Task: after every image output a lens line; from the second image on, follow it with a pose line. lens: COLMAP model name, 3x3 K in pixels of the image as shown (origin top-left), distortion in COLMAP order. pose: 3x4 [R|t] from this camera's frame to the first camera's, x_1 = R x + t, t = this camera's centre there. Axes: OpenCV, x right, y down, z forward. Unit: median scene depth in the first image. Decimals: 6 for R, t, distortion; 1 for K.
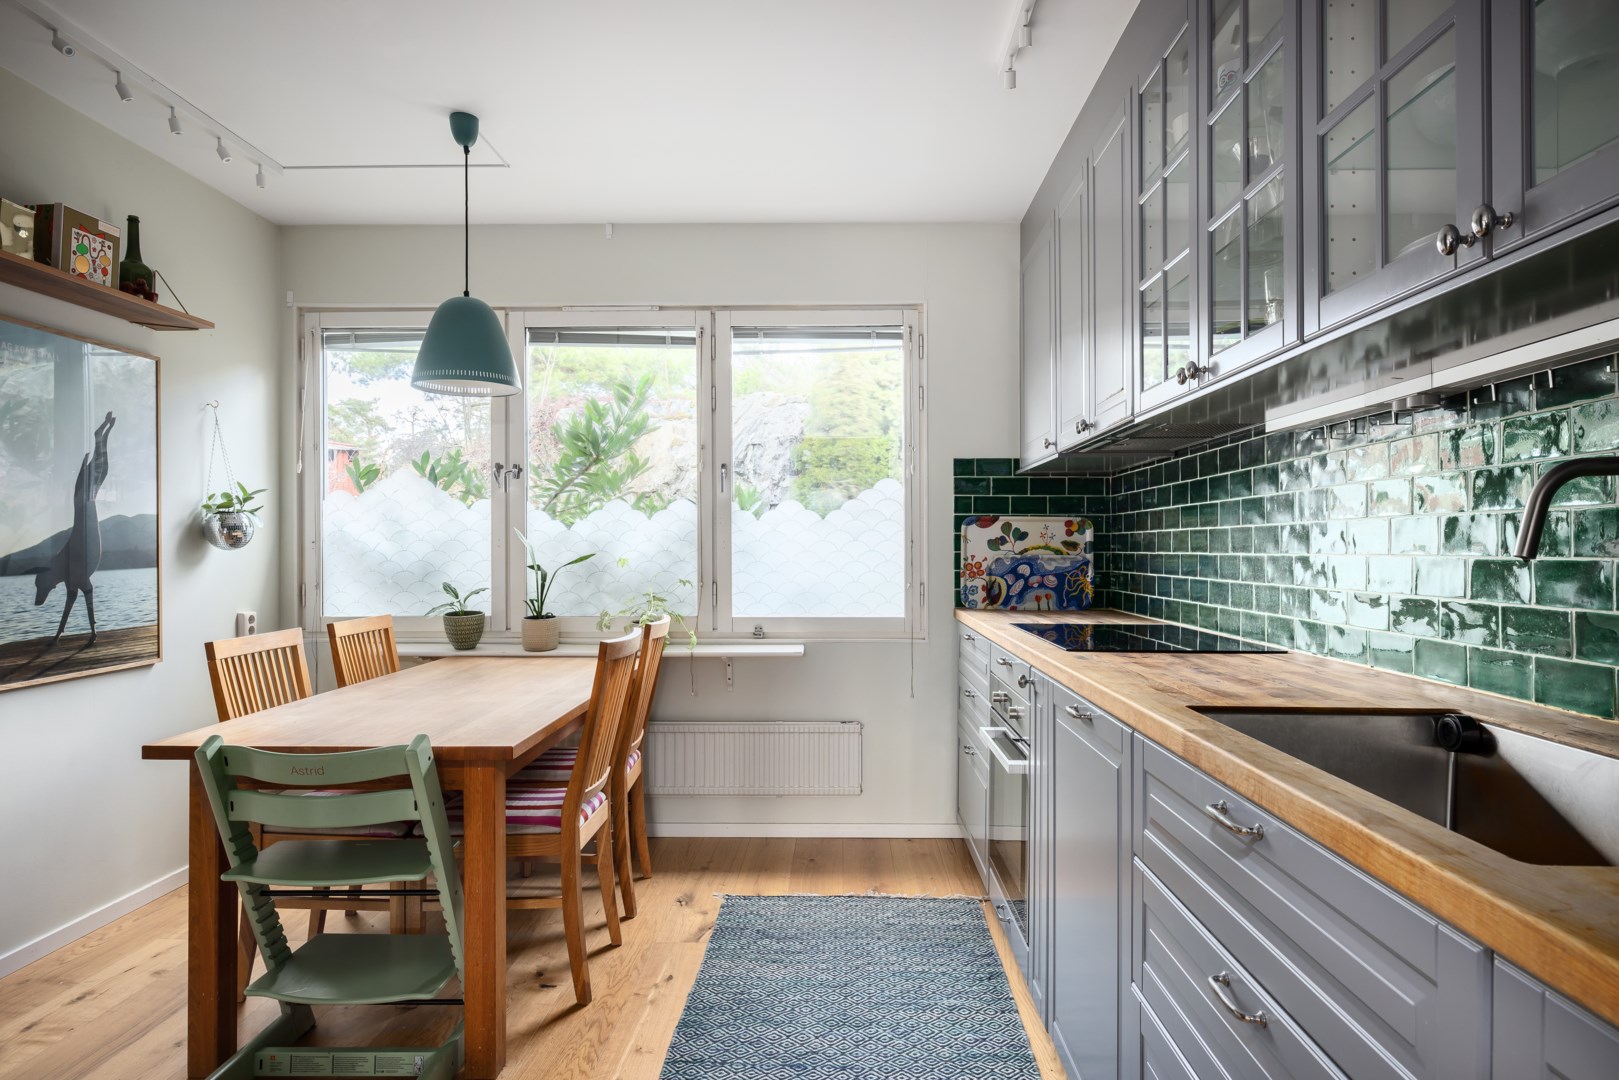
lens RADIAL K [[923.6, 0, 809.5], [0, 923.6, 540.0], [0, 0, 1]] dist [-0.003157, -0.000758]
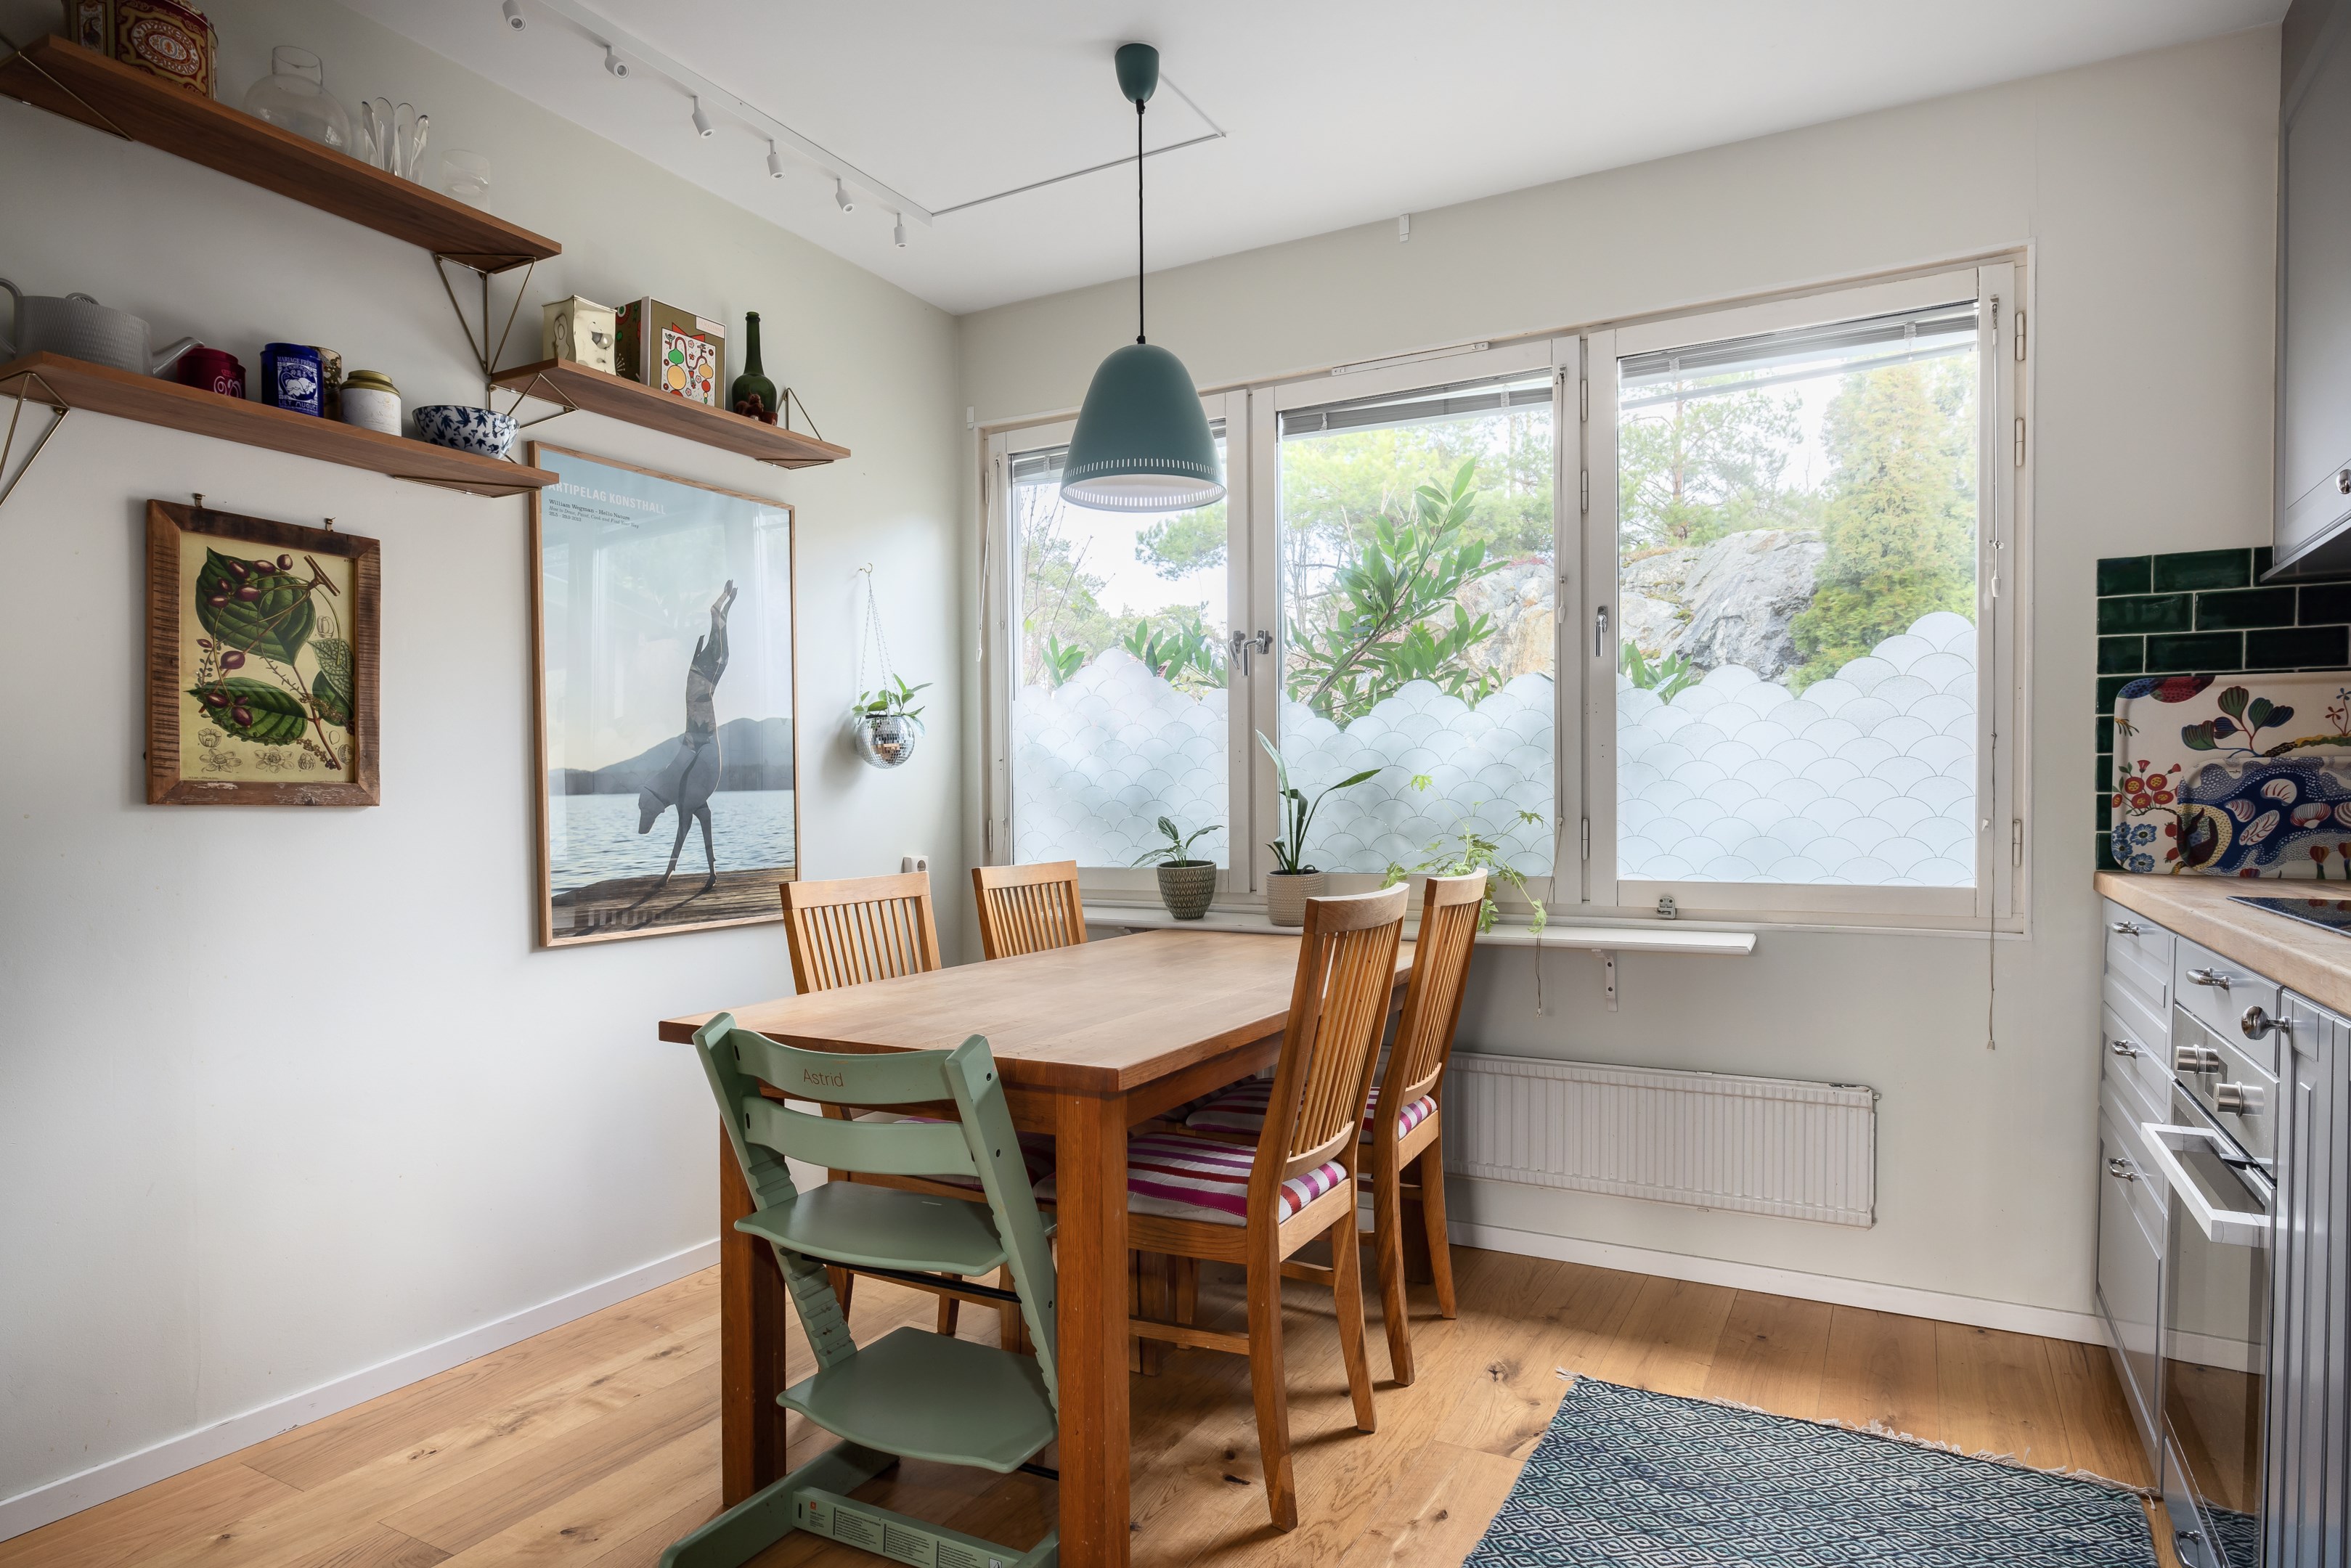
lens RADIAL K [[1324.9, 0, 1171.7], [0, 1324.9, 831.3], [0, 0, 1]] dist [-0.000132, -0.001866]
pose [[0.888026, 0.006756, -0.459743, 0.051884], [0.006482, 0.999609, 0.027211, 0.034691], [0.459747, -0.027144, 0.887635, 0.185070]]
